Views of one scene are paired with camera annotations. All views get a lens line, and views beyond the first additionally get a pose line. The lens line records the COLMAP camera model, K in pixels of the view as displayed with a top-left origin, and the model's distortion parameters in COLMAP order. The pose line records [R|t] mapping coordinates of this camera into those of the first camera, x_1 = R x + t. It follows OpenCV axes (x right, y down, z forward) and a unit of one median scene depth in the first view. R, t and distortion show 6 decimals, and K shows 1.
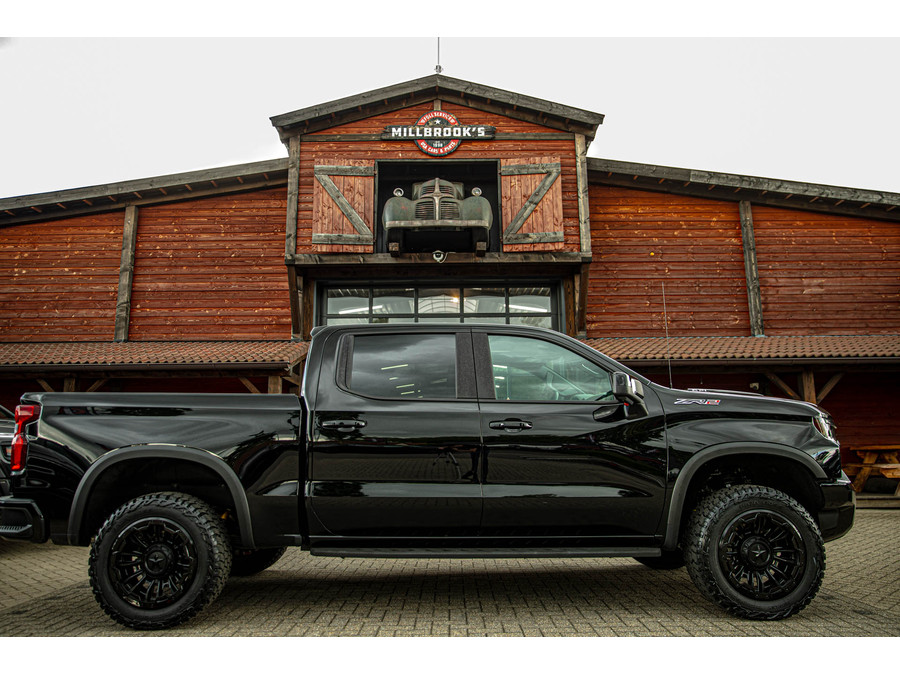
lens RADIAL K [[660.5, 0, 450.0], [0, 660.5, 337.5], [0, 0, 1]] dist [-0.054245, 0.005967]
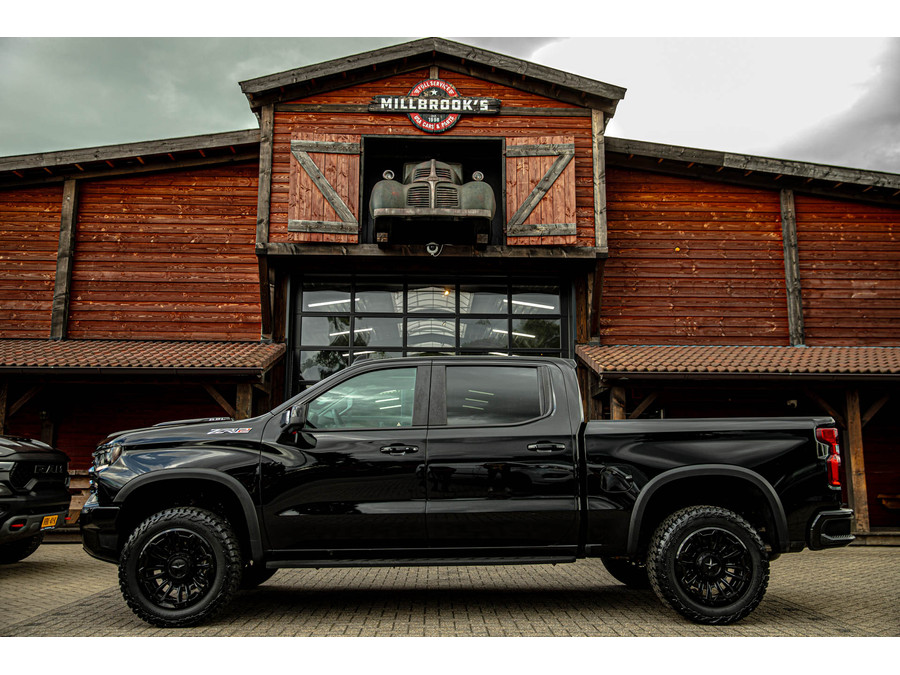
lens RADIAL K [[810.6, 0, 450.0], [0, 810.6, 337.5], [0, 0, 1]] dist [-0.003632, -0.006441]
pose [[0.999646, 0.017660, 0.019917, -0.013742], [-0.017802, 0.999817, 0.006975, -0.013339], [-0.019791, -0.007327, 0.999777, -0.073464]]
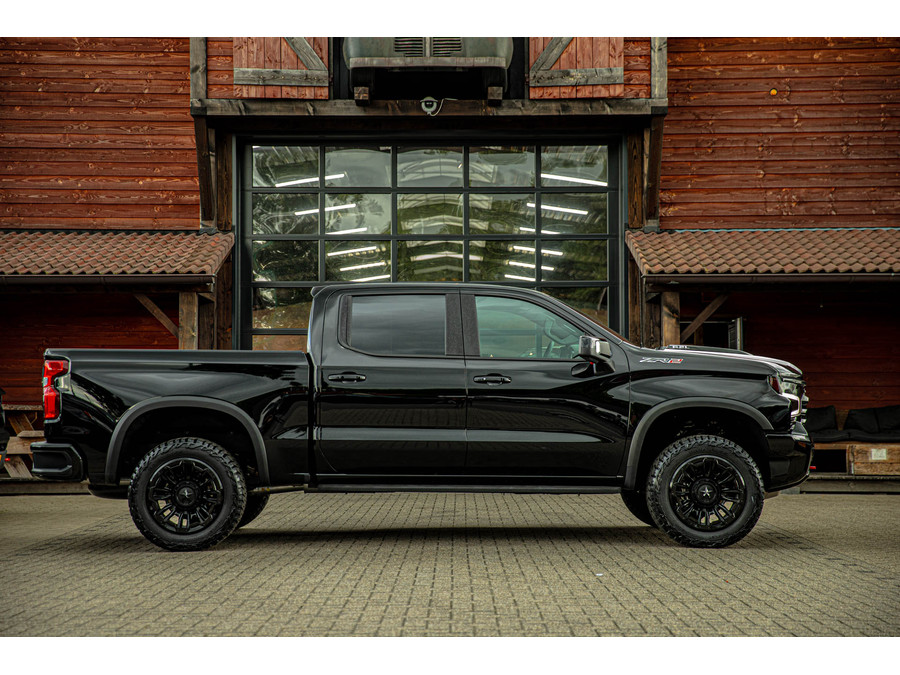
lens RADIAL K [[1567.3, 0, 450.0], [0, 1567.3, 337.5], [0, 0, 1]] dist [0.217582, 0.069381]
pose [[0.999976, 0.006414, -0.002714, 0.008298], [-0.006009, 0.991576, 0.129386, -0.095865], [0.003521, -0.129366, 0.991591, -0.555744]]
